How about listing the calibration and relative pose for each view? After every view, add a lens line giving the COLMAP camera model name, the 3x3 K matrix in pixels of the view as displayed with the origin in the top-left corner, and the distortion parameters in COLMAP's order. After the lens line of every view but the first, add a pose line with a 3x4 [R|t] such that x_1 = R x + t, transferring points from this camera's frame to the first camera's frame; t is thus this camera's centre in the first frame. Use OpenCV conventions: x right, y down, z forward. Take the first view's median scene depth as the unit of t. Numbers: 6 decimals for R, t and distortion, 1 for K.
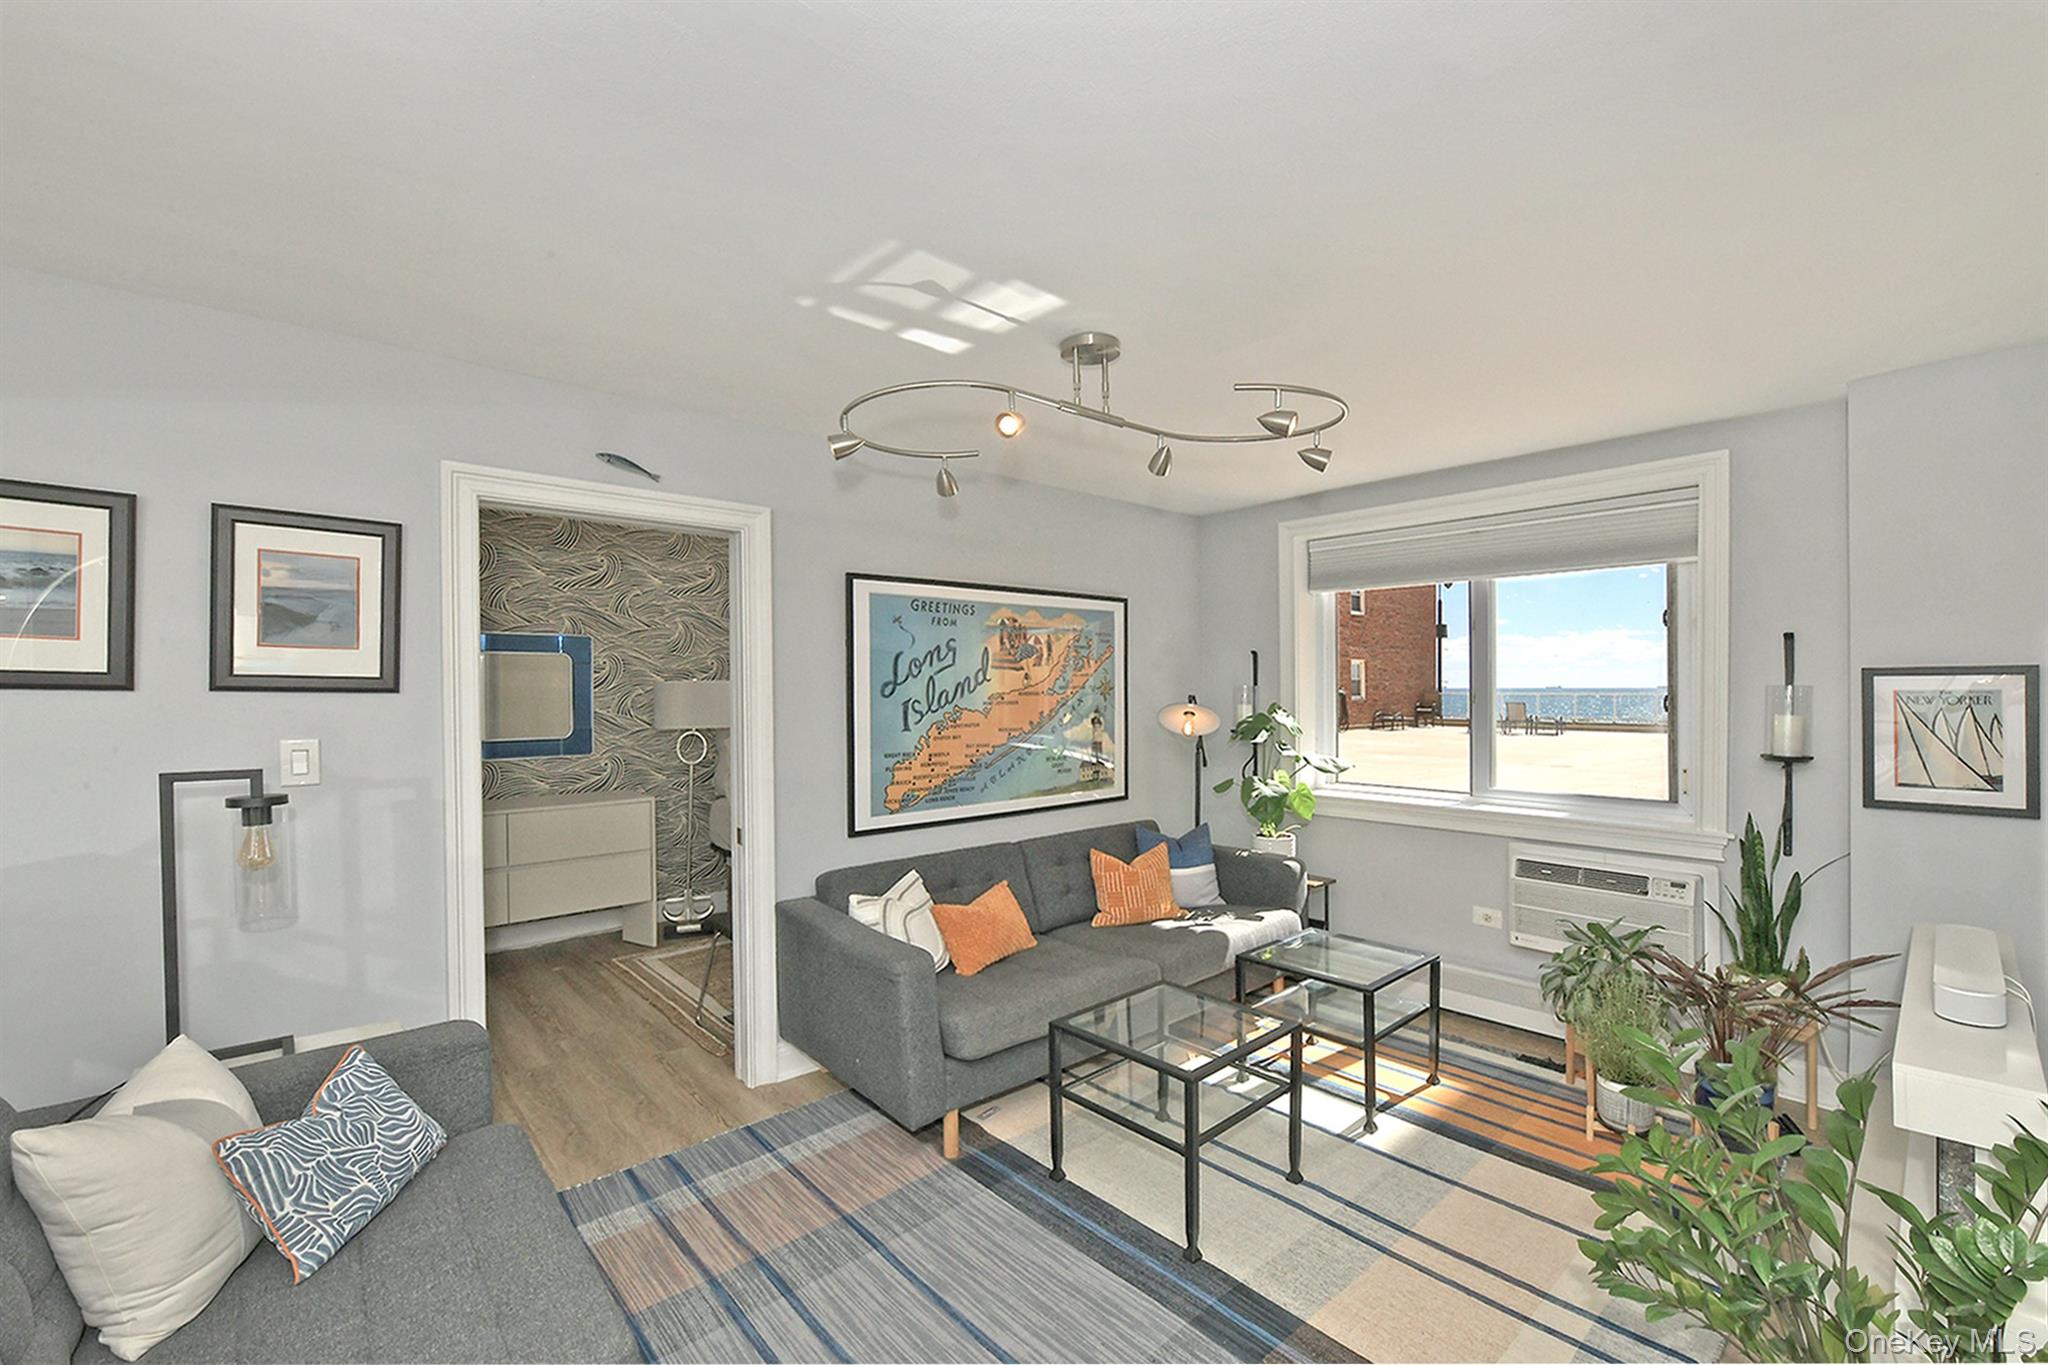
lens RADIAL K [[847.0, 0, 1034.9], [0, 847.0, 698.5], [0, 0, 1]] dist [-0.005448, -0.001704]
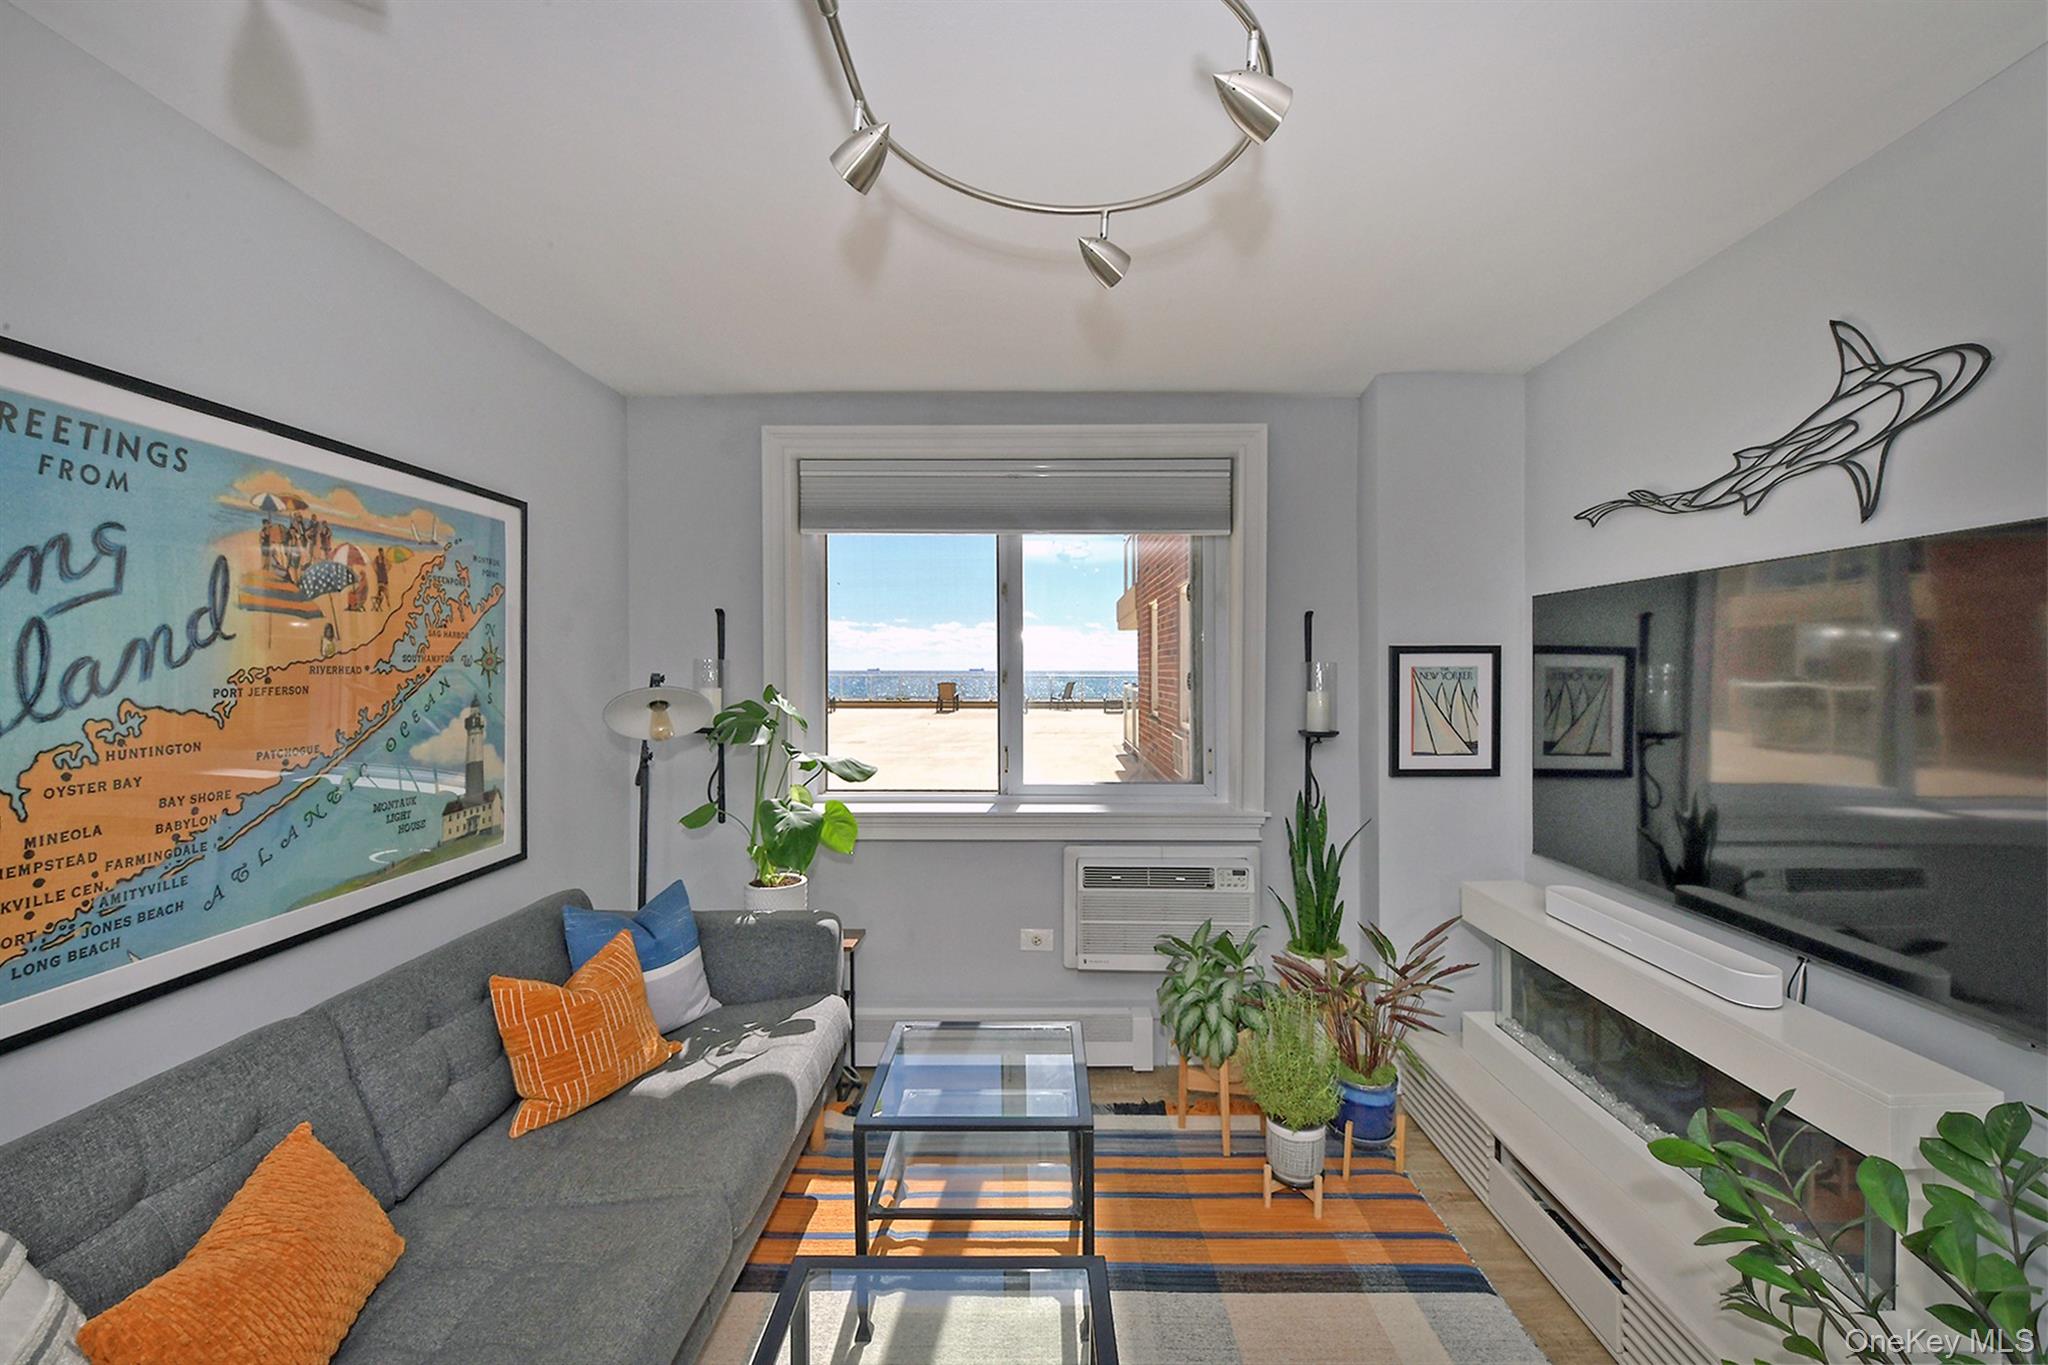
lens RADIAL K [[847.0, 0, 1004.9], [0, 847.0, 669.0], [0, 0, 1]] dist [-0.005448, -0.001704]
pose [[0.688722, 0.004215, 0.725013, -0.096375], [0.005449, 0.999925, -0.010990, 0.000881], [-0.725005, 0.011520, 0.688648, 0.461010]]
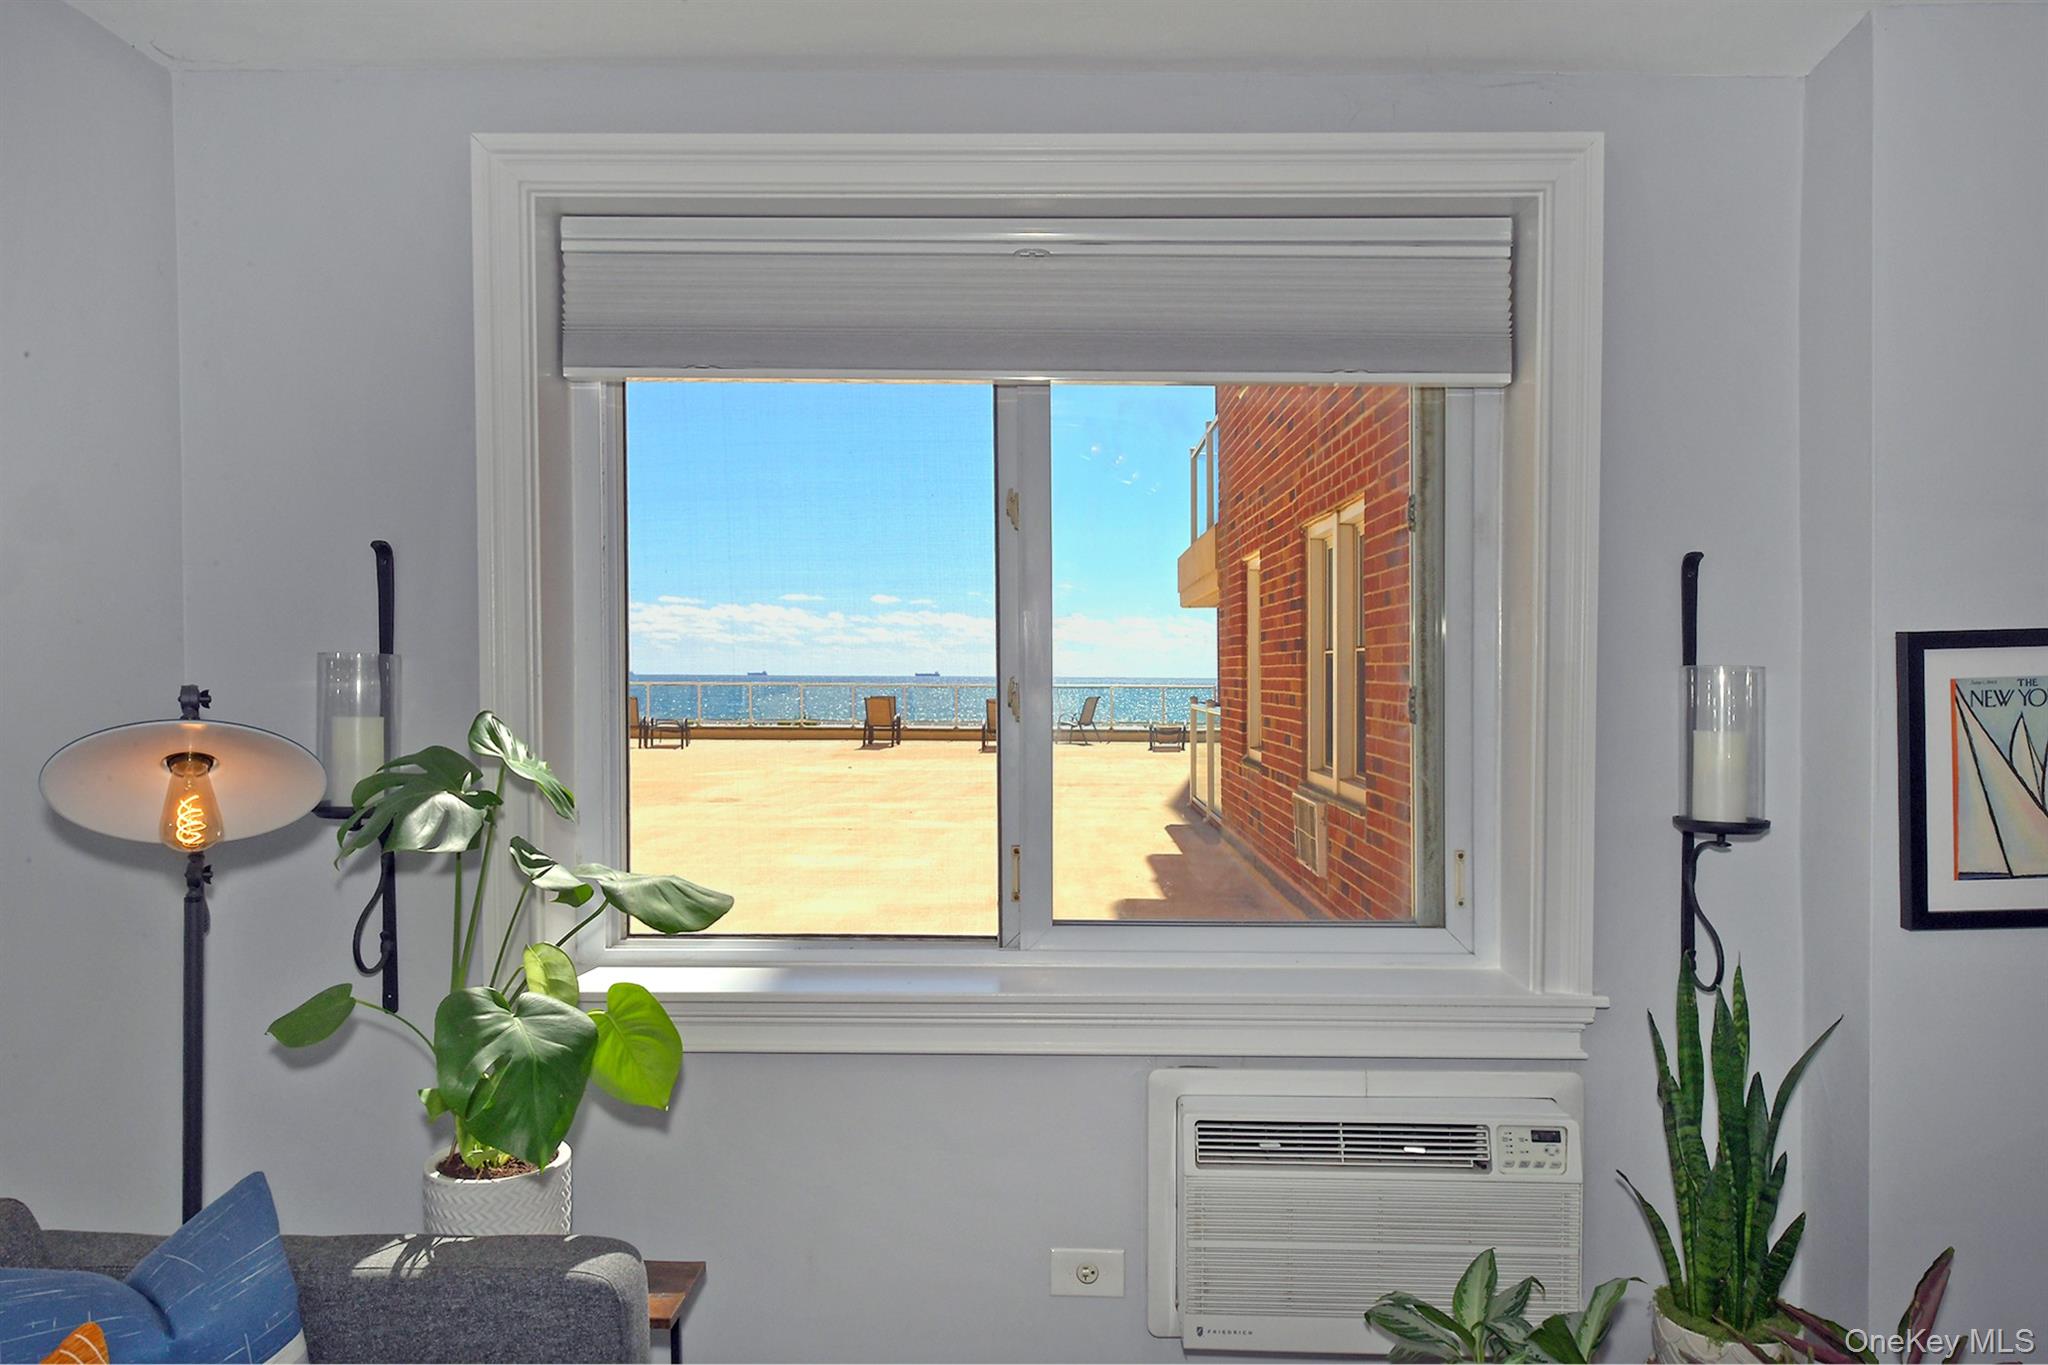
lens RADIAL K [[1395.3, 0, 989.4], [0, 1395.3, 689.8], [0, 0, 1]] dist [0.018059, -0.003722]
pose [[0.681609, -0.001367, 0.731715, 0.049701], [0.001181, 0.999999, 0.000768, -0.003024], [-0.731715, 0.000341, 0.681610, 0.627371]]
